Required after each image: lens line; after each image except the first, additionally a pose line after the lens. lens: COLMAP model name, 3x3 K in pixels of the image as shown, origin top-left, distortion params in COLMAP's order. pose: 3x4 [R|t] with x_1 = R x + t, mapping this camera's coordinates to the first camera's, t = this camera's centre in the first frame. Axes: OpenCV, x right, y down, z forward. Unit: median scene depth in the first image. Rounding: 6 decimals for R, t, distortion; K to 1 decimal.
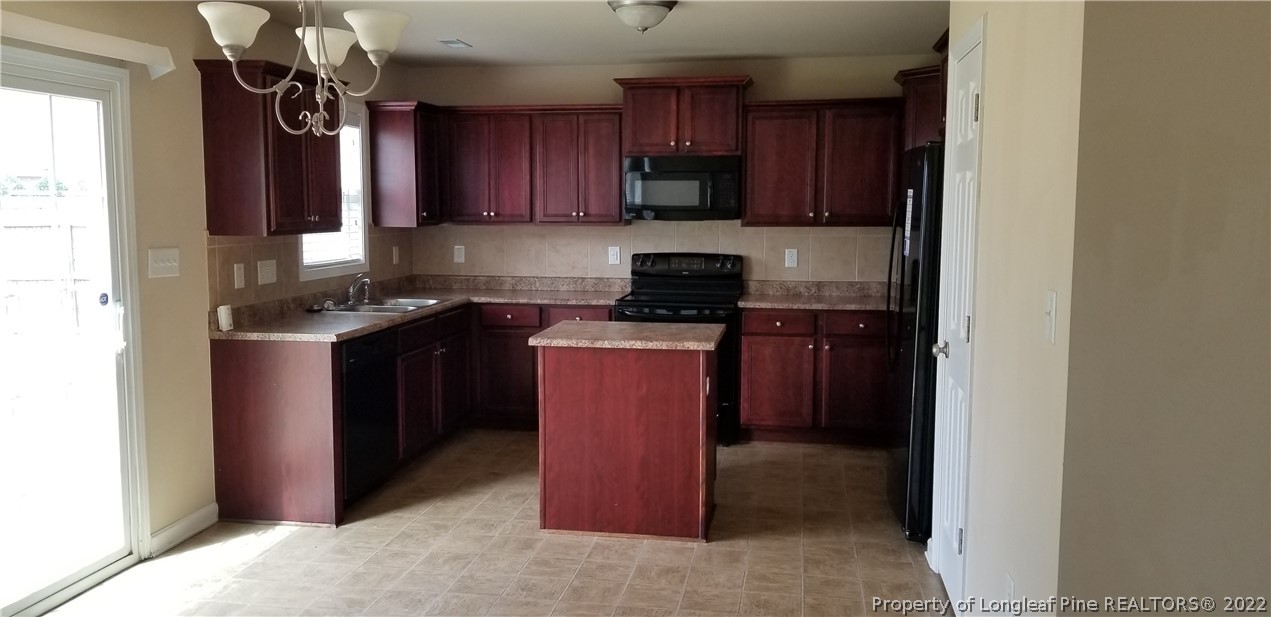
lens RADIAL K [[1007.2, 0, 614.6], [0, 1007.2, 309.2], [0, 0, 1]] dist [0.042924, -0.007746]
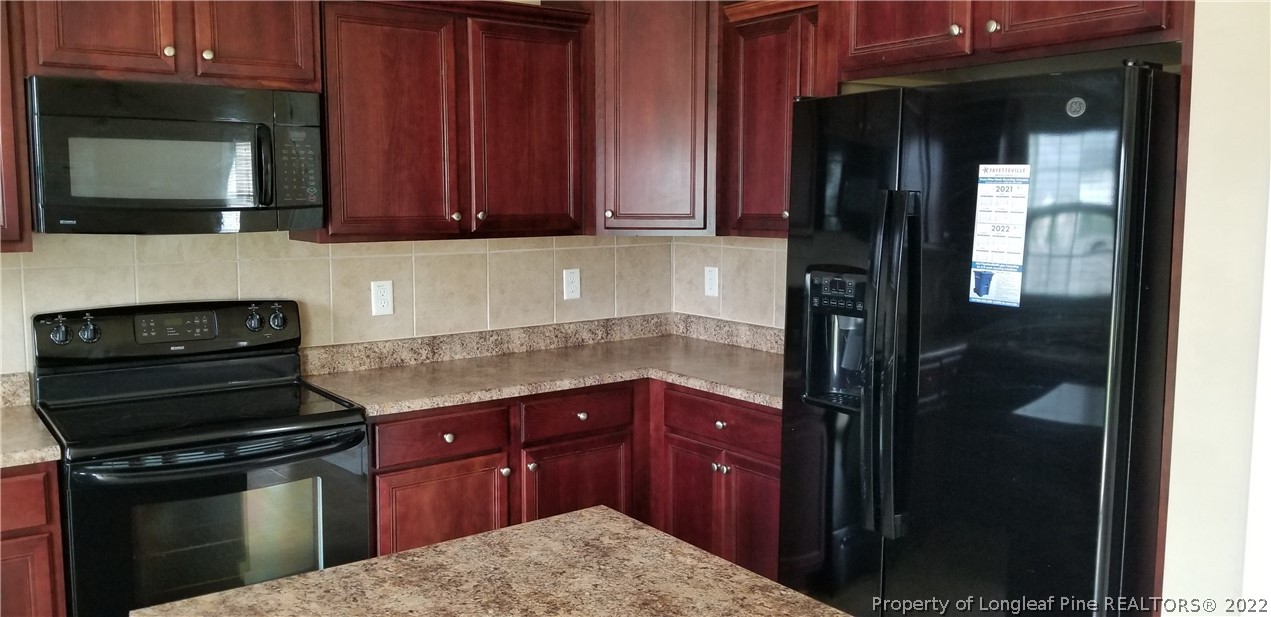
lens RADIAL K [[1007.2, 0, 614.6], [0, 1007.2, 309.2], [0, 0, 1]] dist [0.042924, -0.007746]
pose [[0.695089, -0.083265, 0.714085, -0.124752], [0.077011, 0.996179, 0.041196, -0.059999], [-0.714787, 0.026358, 0.698846, 0.568500]]
